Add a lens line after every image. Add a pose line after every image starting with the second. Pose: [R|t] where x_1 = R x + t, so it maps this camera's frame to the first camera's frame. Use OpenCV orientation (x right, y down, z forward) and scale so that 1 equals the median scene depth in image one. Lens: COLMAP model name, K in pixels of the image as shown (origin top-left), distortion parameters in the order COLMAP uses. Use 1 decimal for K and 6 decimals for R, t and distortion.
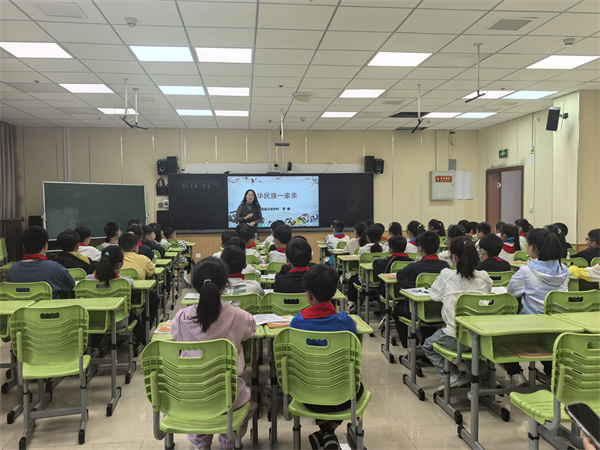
lens RADIAL K [[534.5, 0, 301.1], [0, 534.5, 218.7], [0, 0, 1]] dist [0.046350, -0.070112]
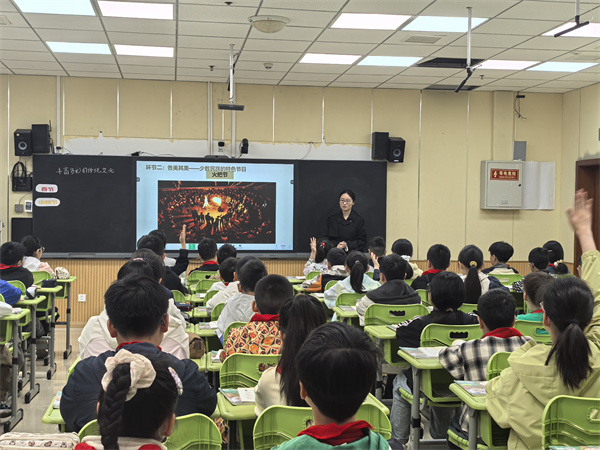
lens RADIAL K [[857.7, 0, 305.3], [0, 857.7, 225.6], [0, 0, 1]] dist [0.057420, 0.000000]
pose [[0.998897, 0.021047, 0.041967, 0.009541], [-0.020670, 0.999742, -0.009405, -0.005525], [-0.042154, 0.008528, 0.999075, 0.083127]]
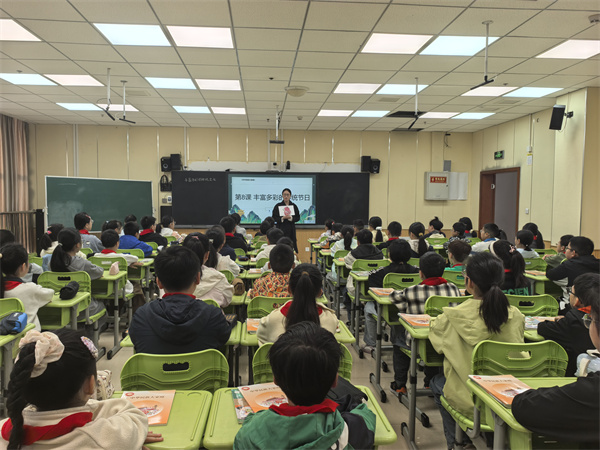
lens RADIAL K [[450.1, 0, 297.1], [0, 450.1, 218.9], [0, 0, 1]] dist [0.039522, -0.039740]
pose [[0.999277, 0.018139, -0.033416, 0.036462], [-0.017706, 0.999756, 0.013221, -0.007902], [0.033648, -0.012620, 0.999354, 0.175916]]
